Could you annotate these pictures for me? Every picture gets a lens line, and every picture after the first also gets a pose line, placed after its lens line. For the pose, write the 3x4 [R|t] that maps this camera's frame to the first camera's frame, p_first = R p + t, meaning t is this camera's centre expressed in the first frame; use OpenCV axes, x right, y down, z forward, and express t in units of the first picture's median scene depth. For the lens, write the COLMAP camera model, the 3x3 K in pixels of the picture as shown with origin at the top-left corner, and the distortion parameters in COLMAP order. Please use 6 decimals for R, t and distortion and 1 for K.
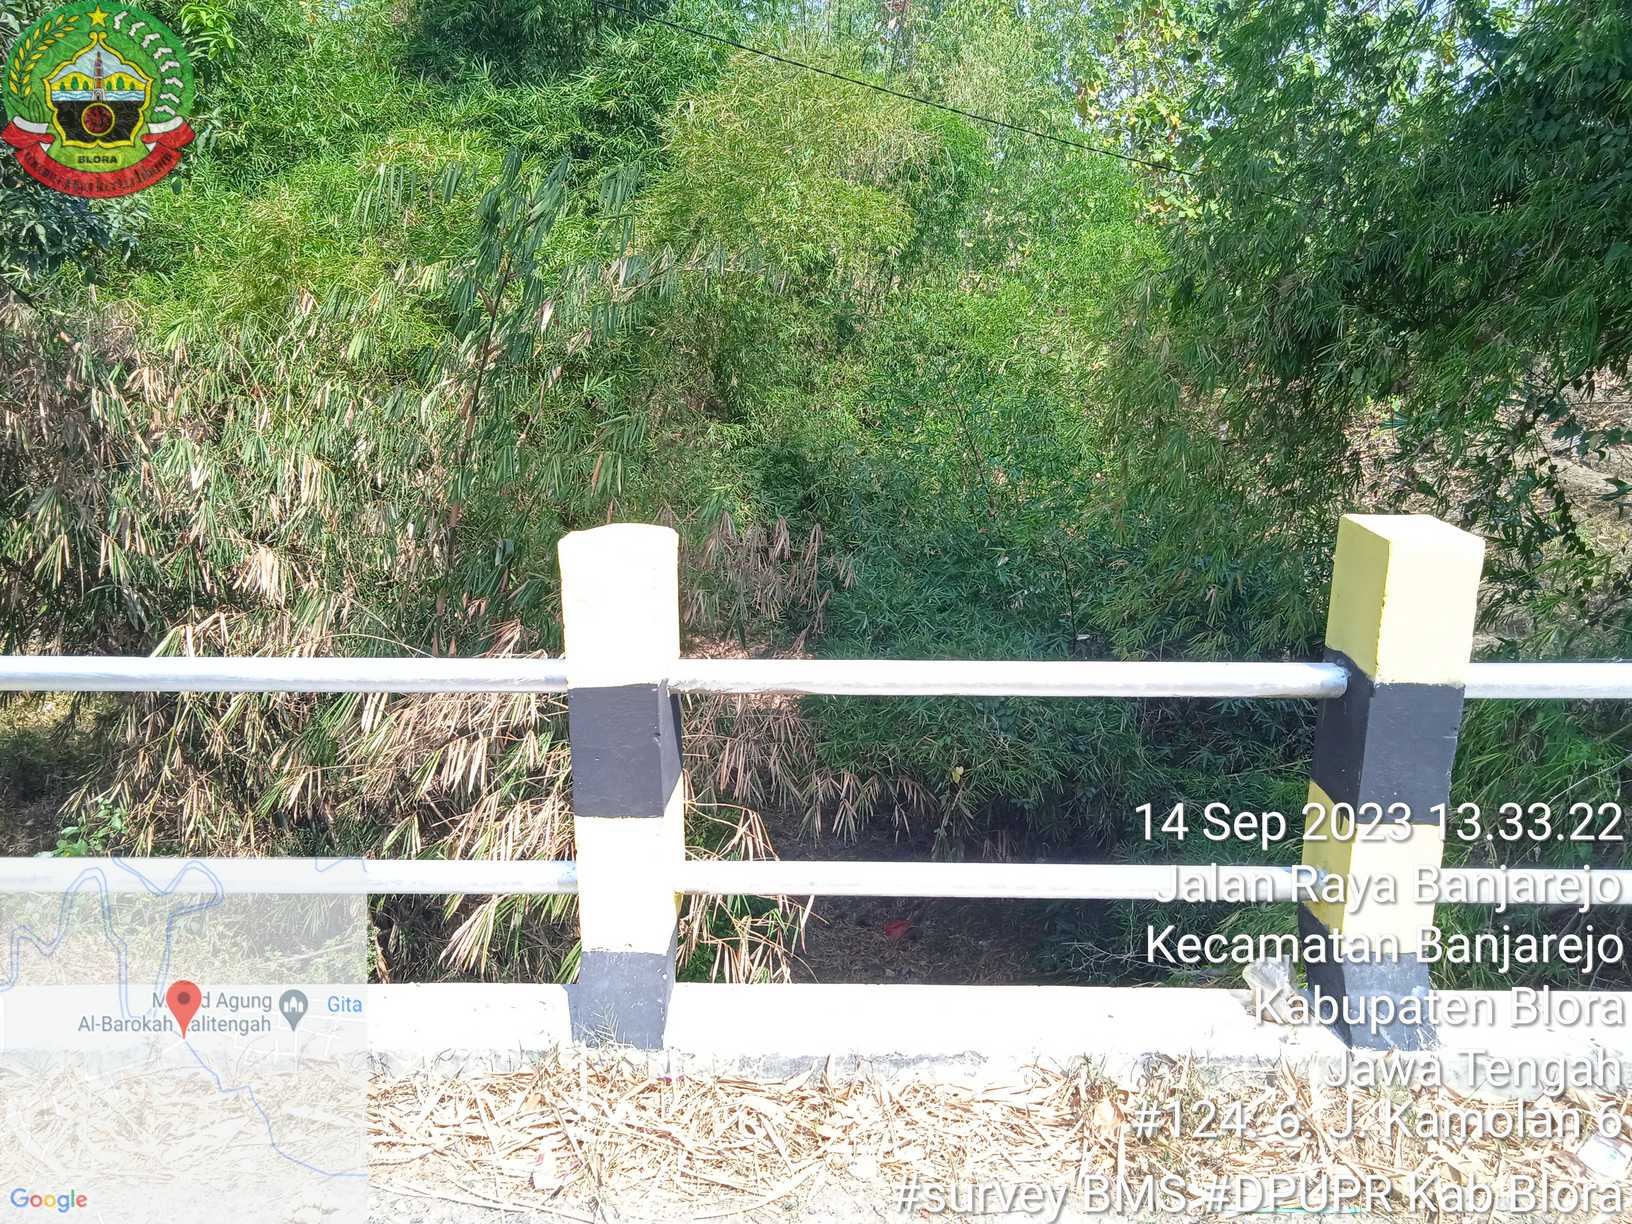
lens RADIAL K [[1472.9, 0, 773.0], [0, 1472.9, 611.6], [0, 0, 1]] dist [0.035934, 0.002386]
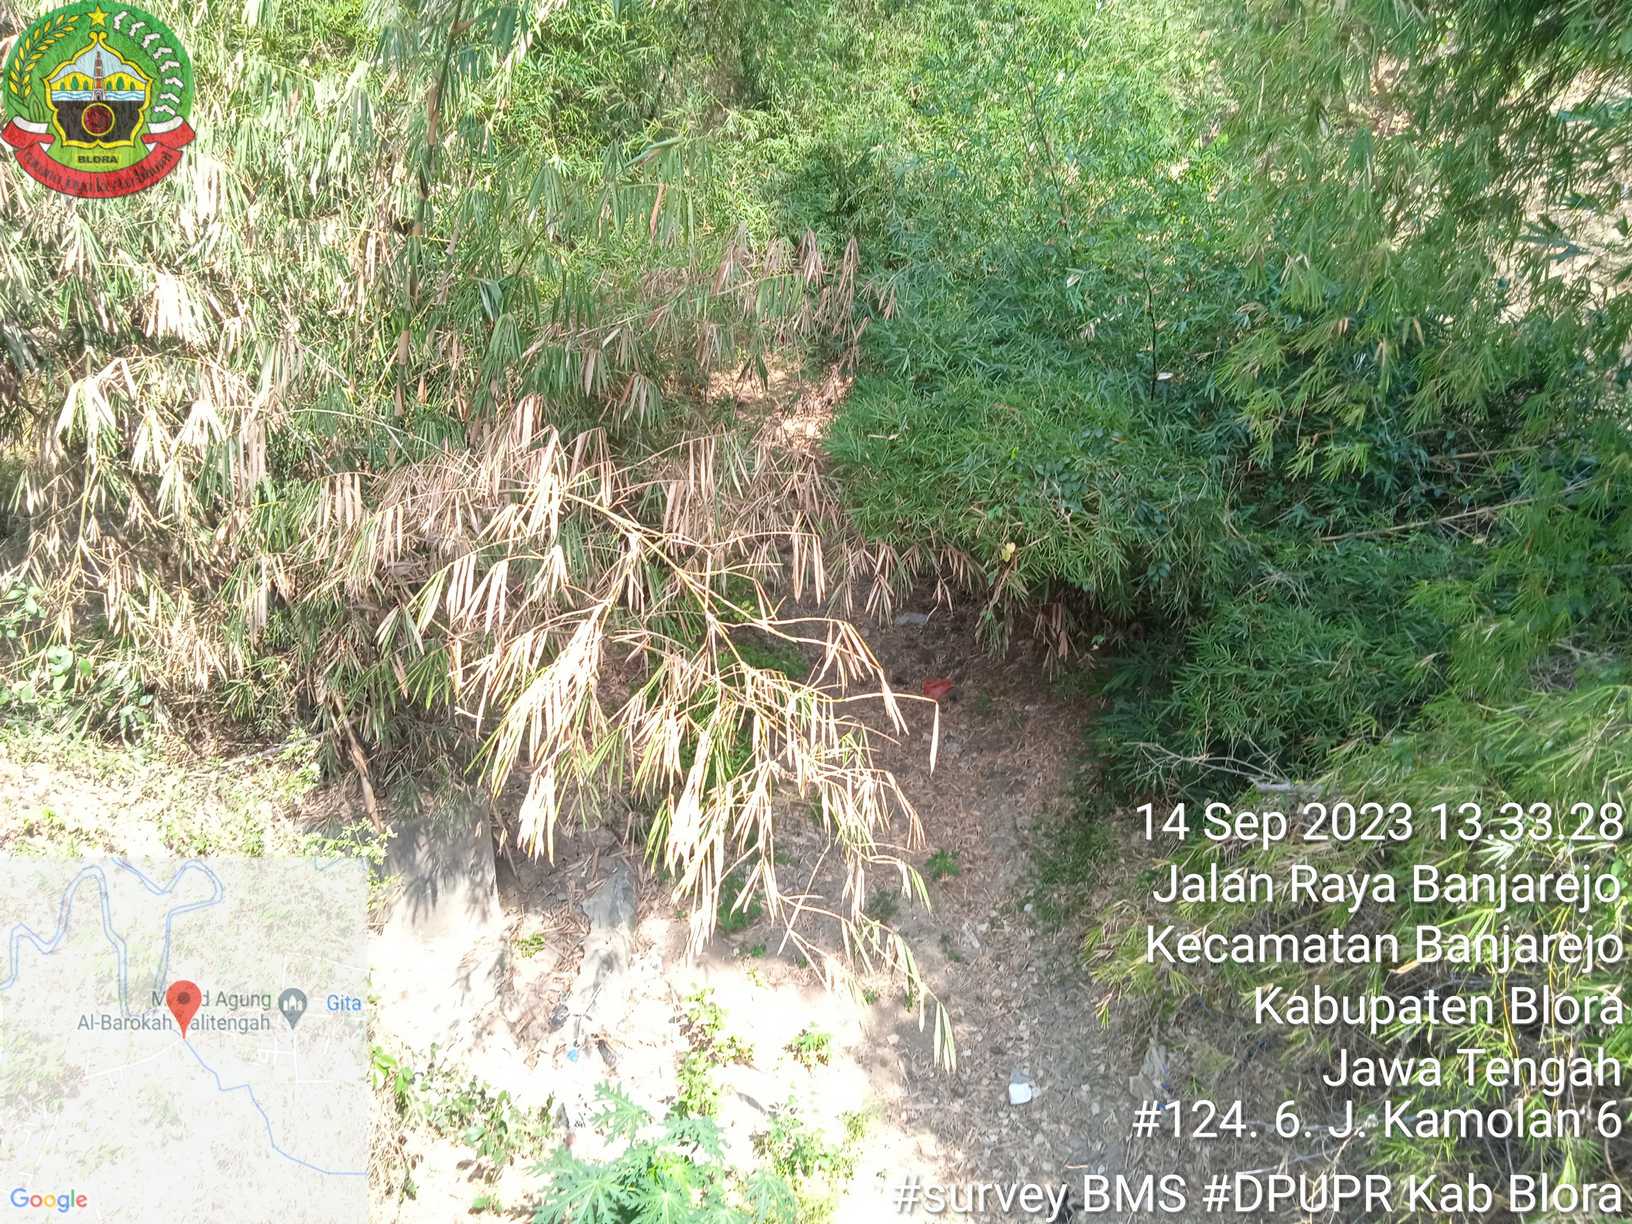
lens RADIAL K [[1472.9, 0, 773.0], [0, 1472.9, 611.6], [0, 0, 1]] dist [0.035934, 0.002386]
pose [[0.999540, 0.010291, -0.028517, 0.010009], [-0.004158, 0.978268, 0.207304, -0.026161], [0.030031, -0.207090, 0.977861, 0.132937]]
